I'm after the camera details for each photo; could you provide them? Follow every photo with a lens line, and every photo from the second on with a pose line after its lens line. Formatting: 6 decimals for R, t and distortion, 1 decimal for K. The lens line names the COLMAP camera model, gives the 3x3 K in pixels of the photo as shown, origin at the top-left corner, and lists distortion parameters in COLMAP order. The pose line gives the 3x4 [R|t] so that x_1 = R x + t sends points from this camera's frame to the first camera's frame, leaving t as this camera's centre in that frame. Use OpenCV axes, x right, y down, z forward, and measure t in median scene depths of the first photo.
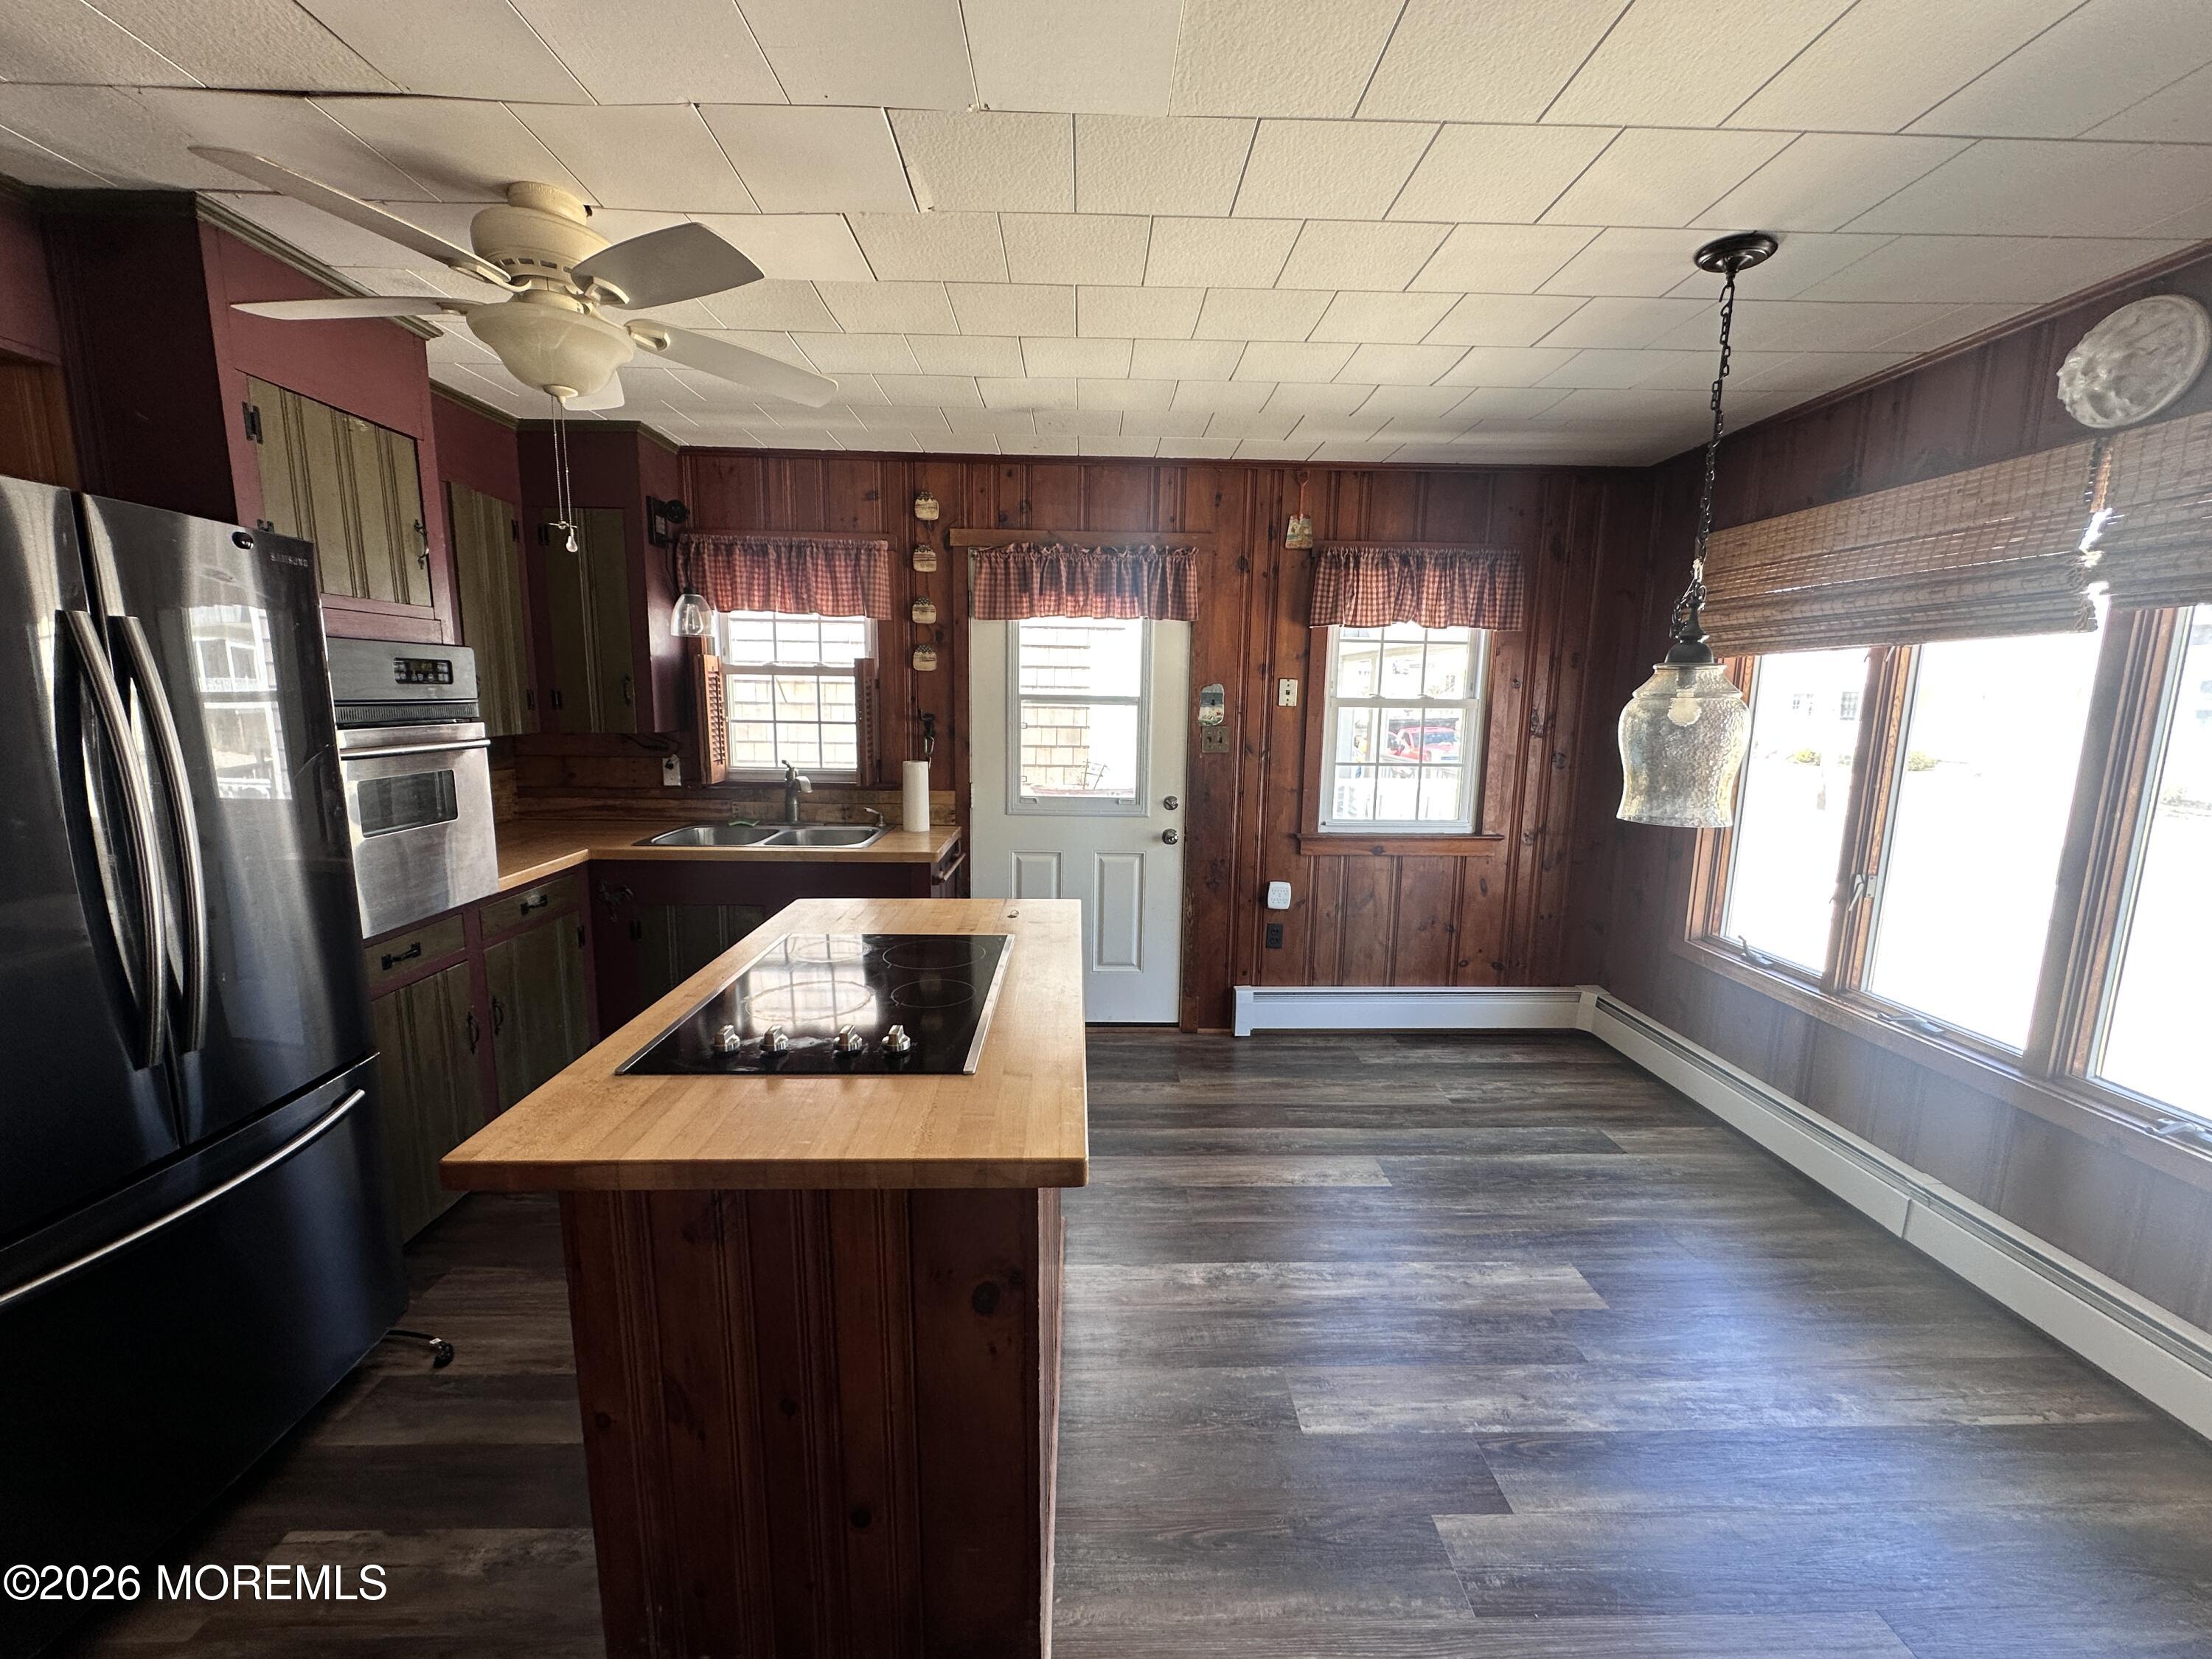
lens RADIAL K [[879.4, 0, 1106.0], [0, 879.4, 829.5], [0, 0, 1]] dist [-0.004549, 0.000779]
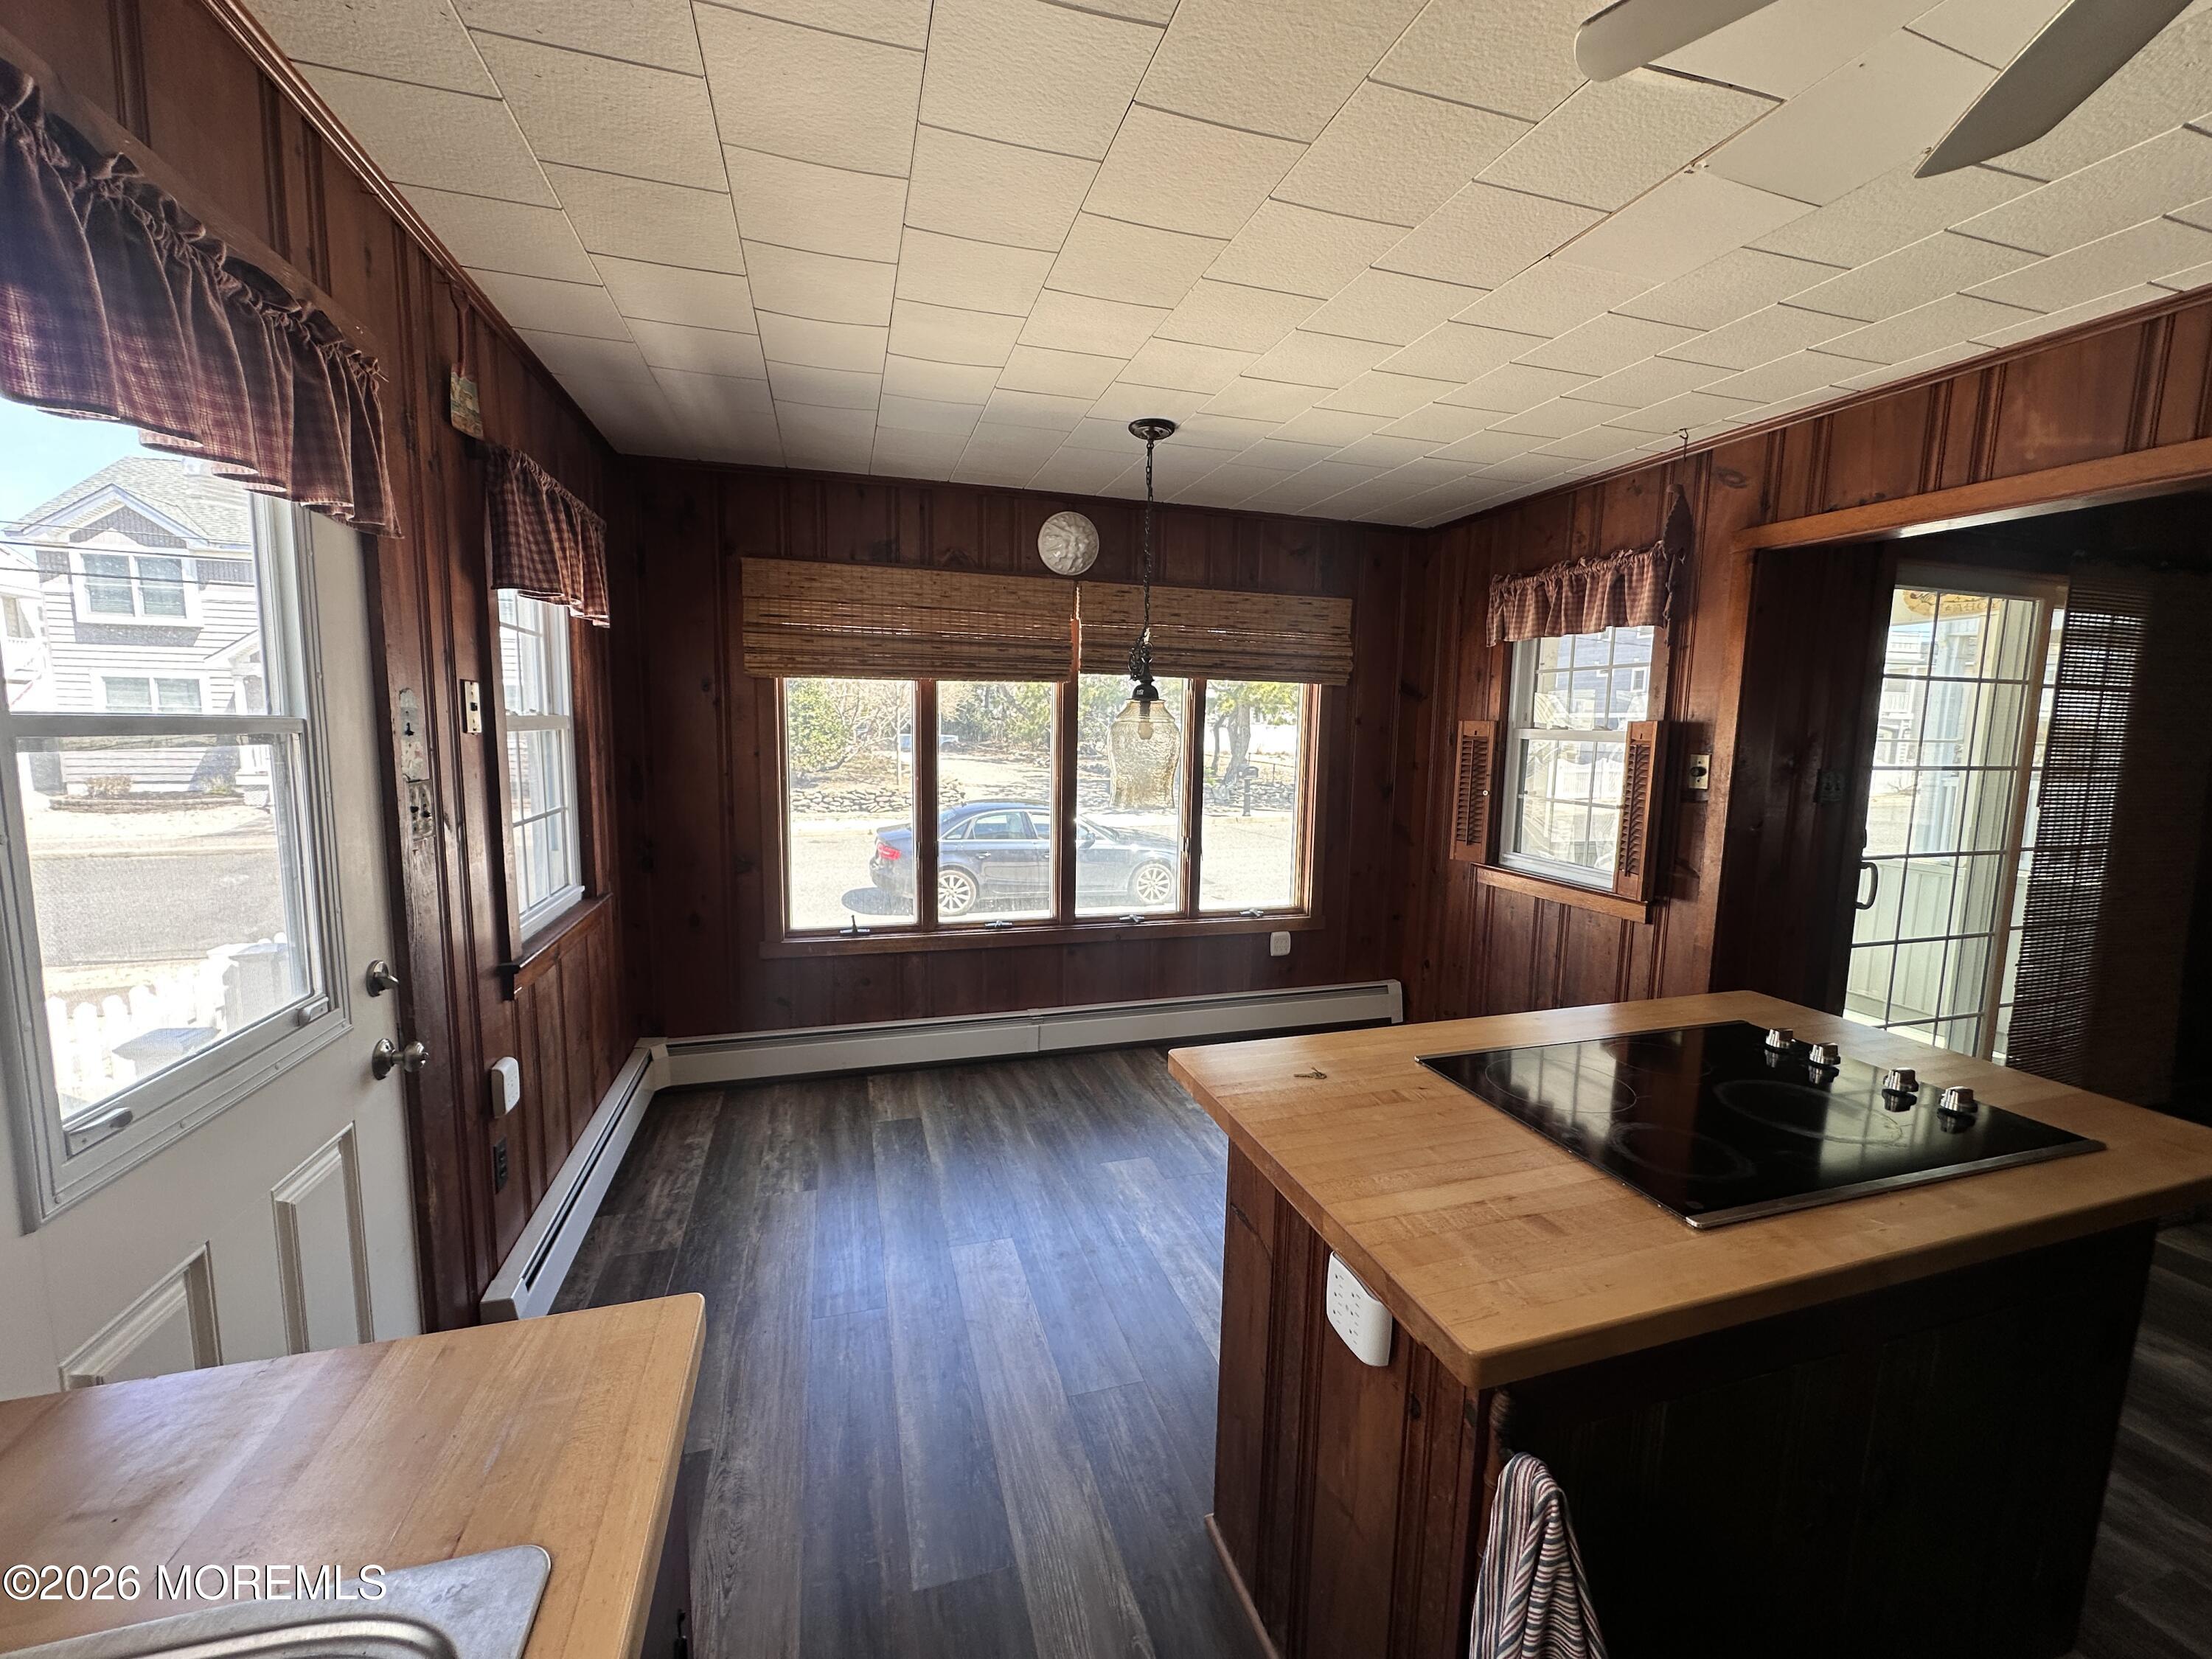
lens RADIAL K [[879.4, 0, 1106.0], [0, 879.4, 829.5], [0, 0, 1]] dist [-0.004549, 0.000779]
pose [[-0.265273, -0.136326, 0.954487, -0.415386], [0.126394, 0.976494, 0.174597, -0.134179], [-0.955853, 0.166957, -0.241807, 0.807762]]
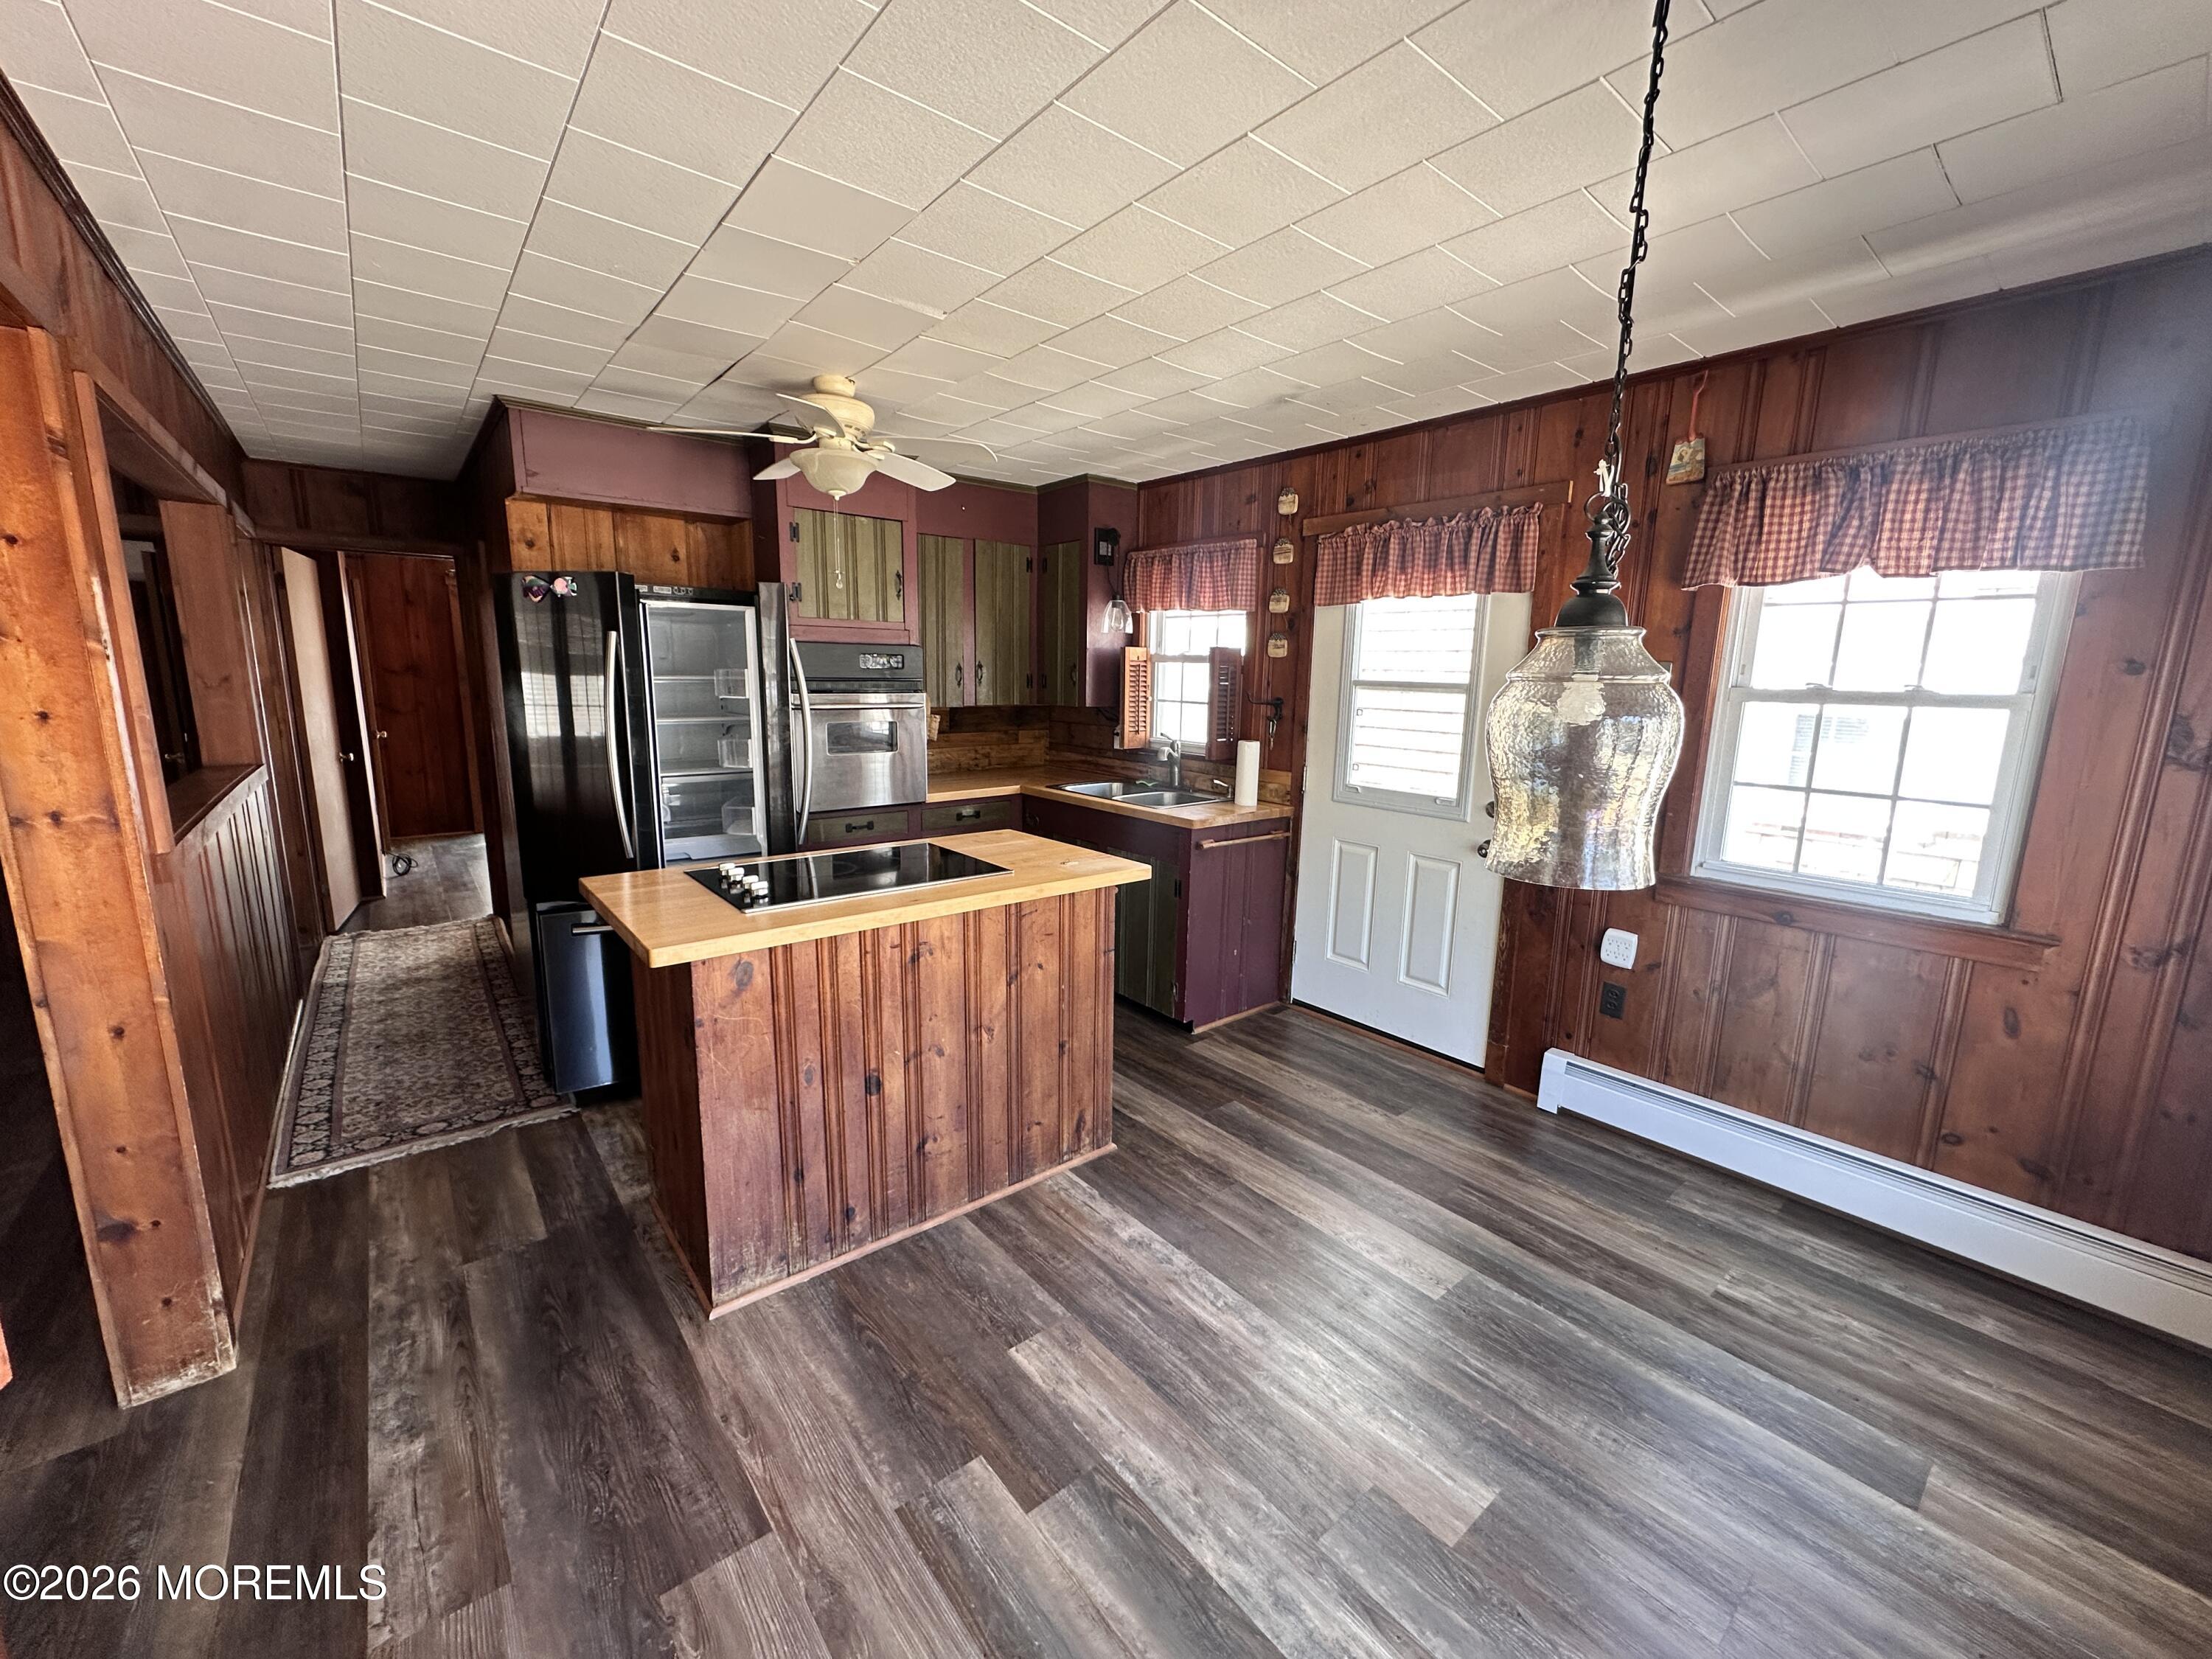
lens RADIAL K [[879.4, 0, 1106.0], [0, 879.4, 829.5], [0, 0, 1]] dist [-0.004549, 0.000779]
pose [[0.614096, 0.138082, -0.777058, 0.534259], [-0.130628, 0.988779, 0.072472, -0.025082], [0.778346, 0.057001, 0.625243, 0.188978]]
